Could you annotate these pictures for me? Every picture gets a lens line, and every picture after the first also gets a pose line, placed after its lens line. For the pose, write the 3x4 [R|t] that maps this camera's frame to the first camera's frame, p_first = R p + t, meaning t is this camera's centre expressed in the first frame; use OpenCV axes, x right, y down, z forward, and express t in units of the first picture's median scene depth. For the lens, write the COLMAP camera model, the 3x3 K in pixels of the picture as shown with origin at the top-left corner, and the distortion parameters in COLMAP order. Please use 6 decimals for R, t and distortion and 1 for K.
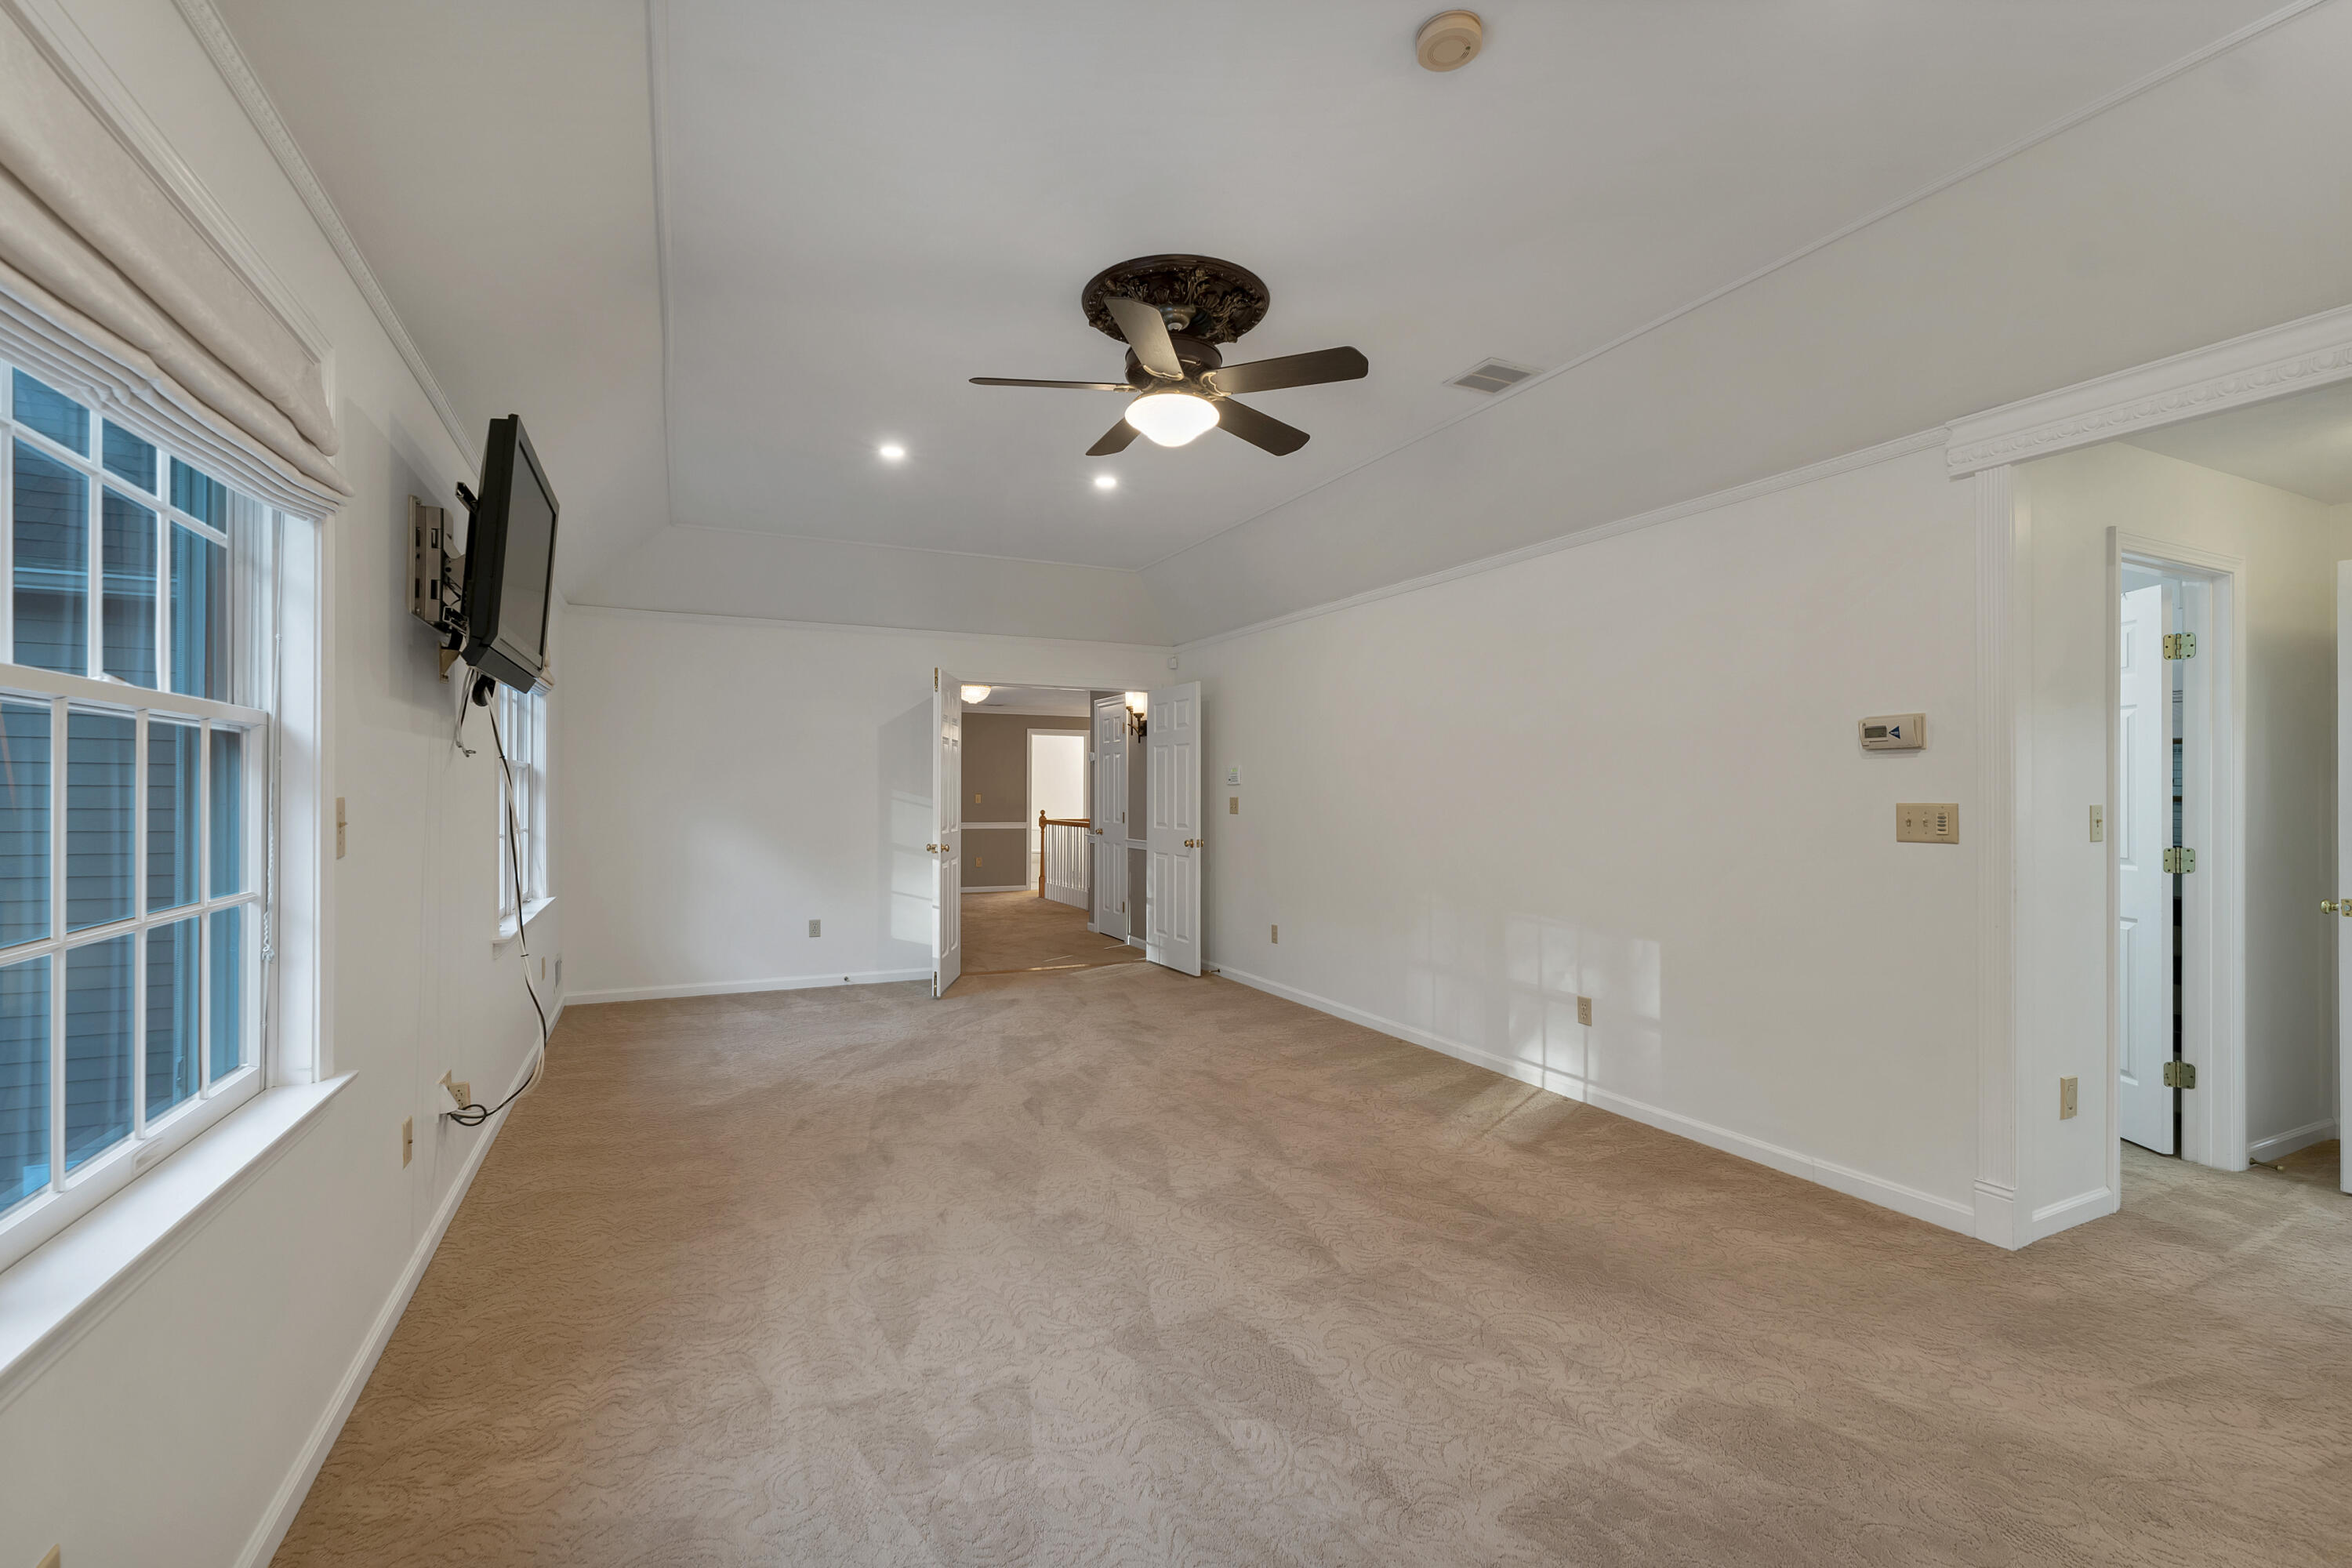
lens RADIAL K [[980.3, 0, 1184.5], [0, 980.3, 791.8], [0, 0, 1]] dist [0.000208, 0.000181]
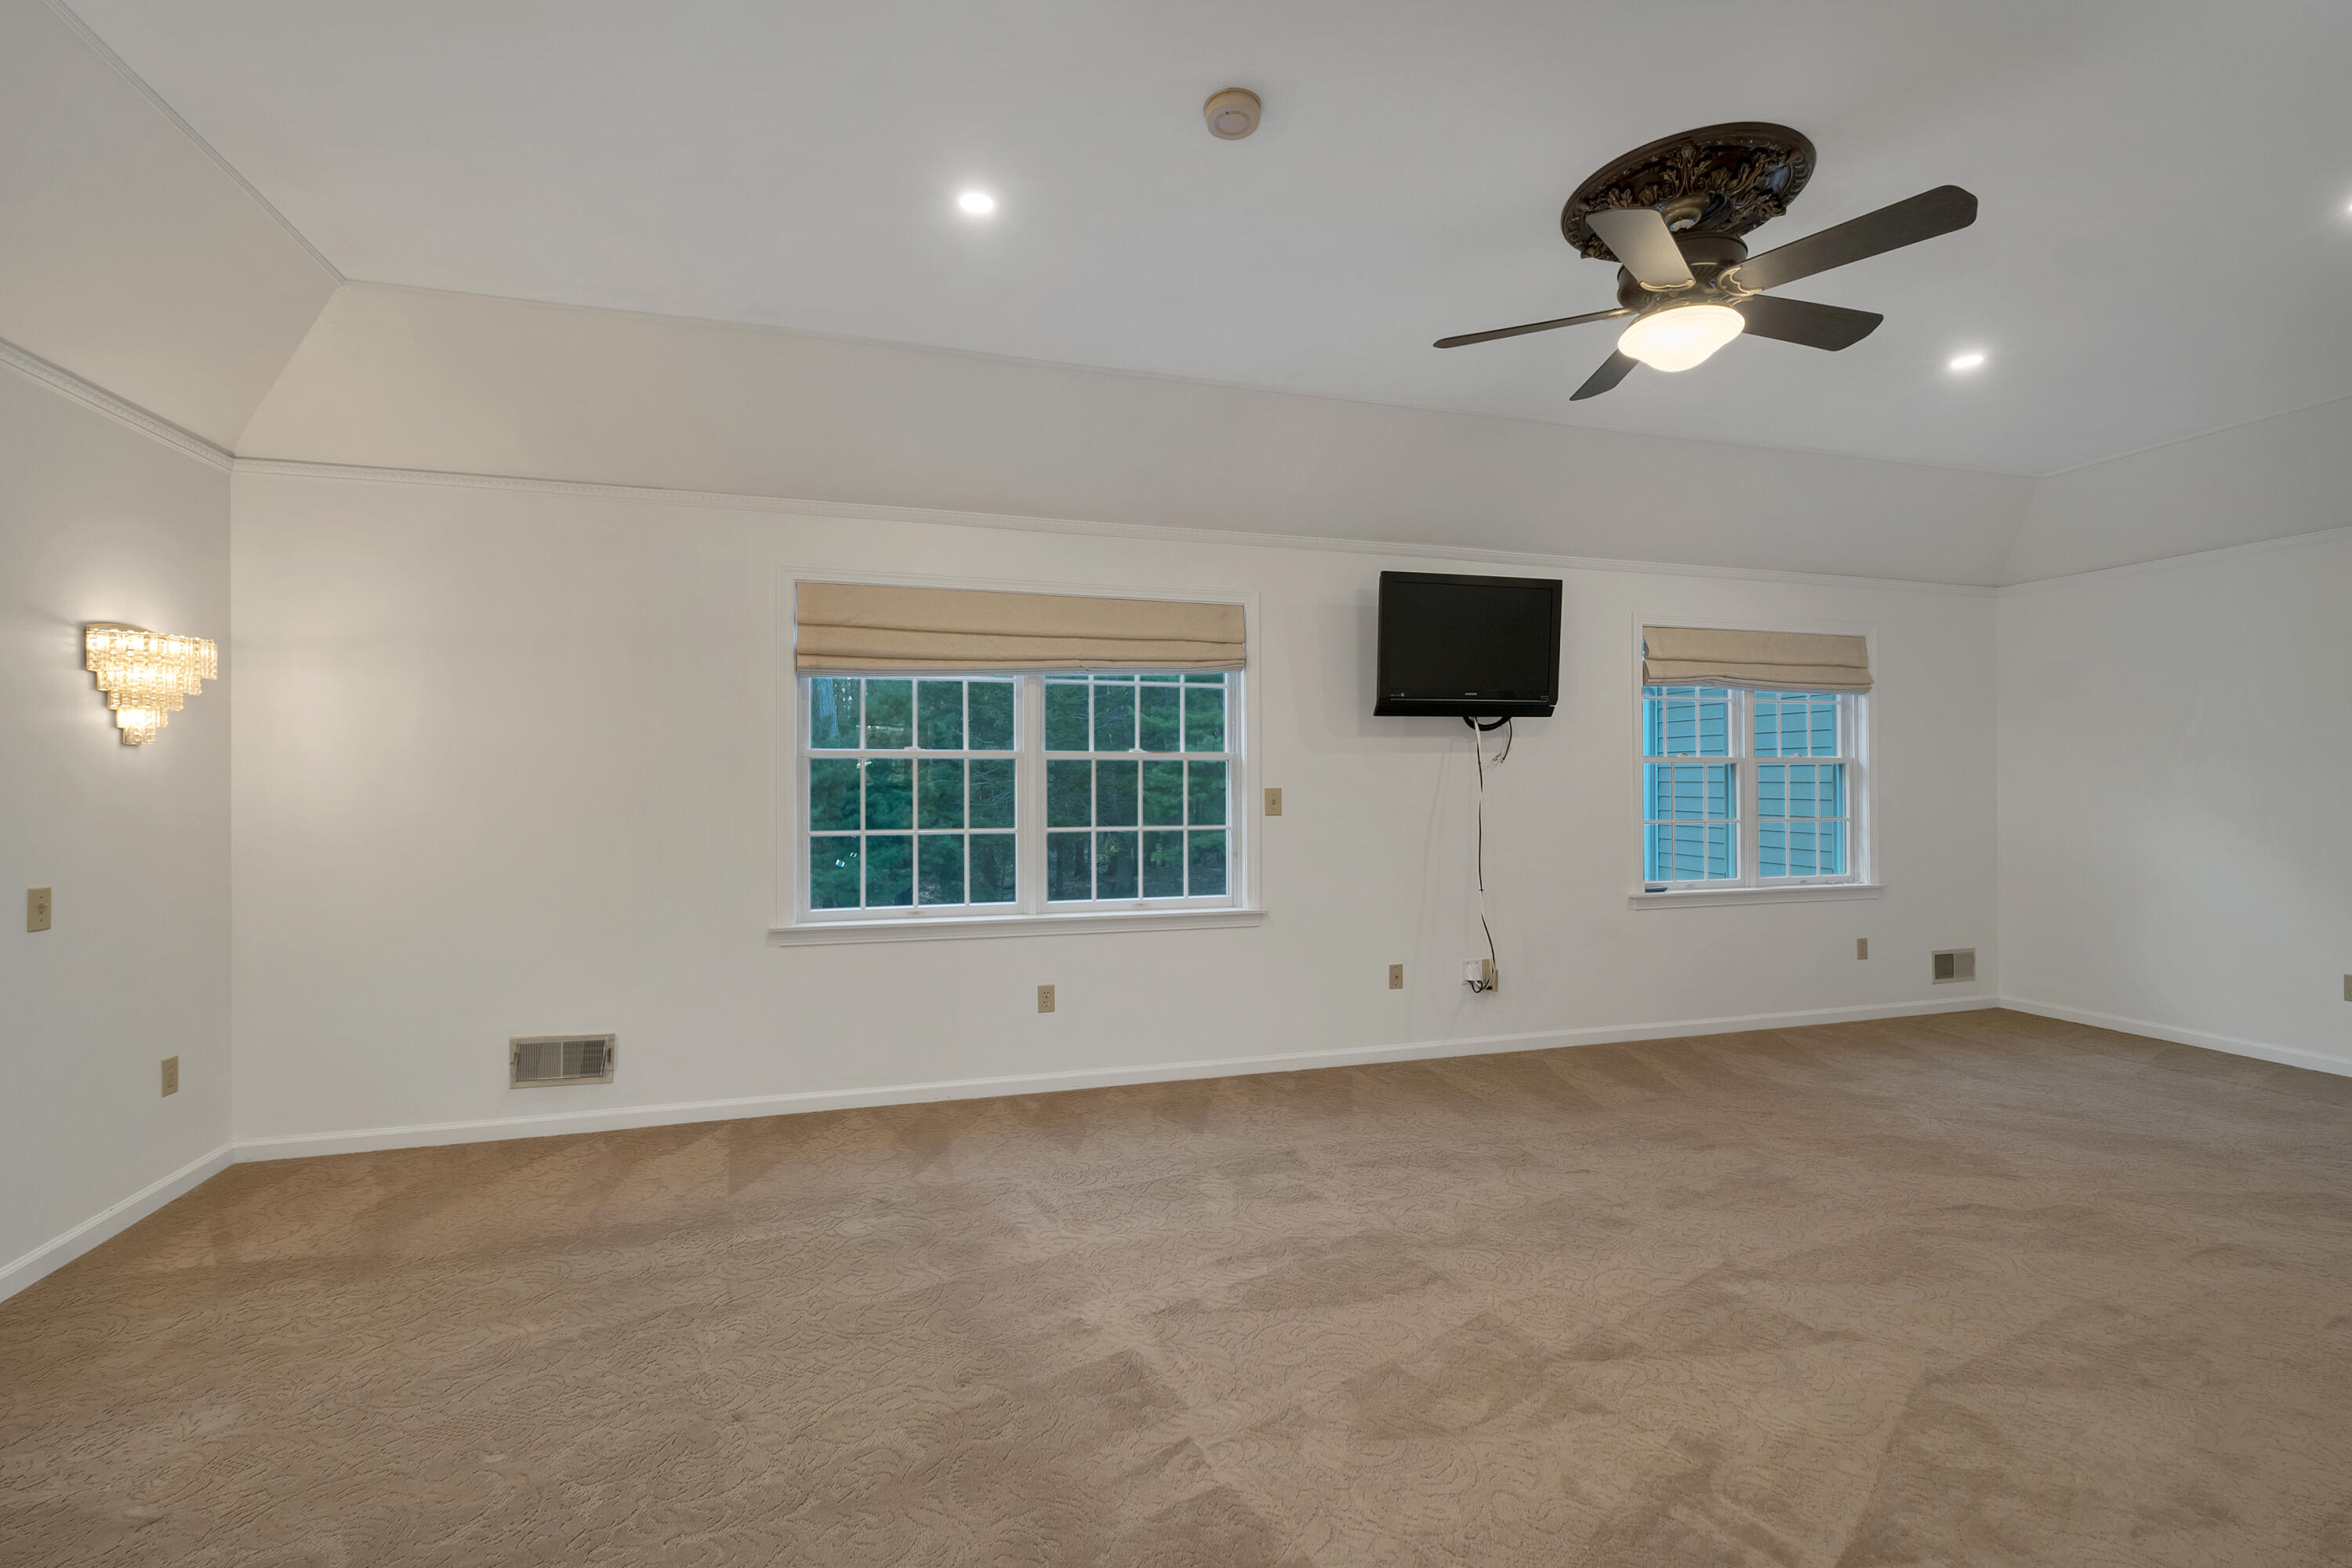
lens RADIAL K [[980.3, 0, 1166.6], [0, 980.3, 779.3], [0, 0, 1]] dist [0.000208, 0.000181]
pose [[-0.144529, -0.010719, -0.989442, 0.866528], [0.004111, 0.999926, -0.011433, 0.006351], [0.989492, -0.005720, -0.144475, 0.673329]]
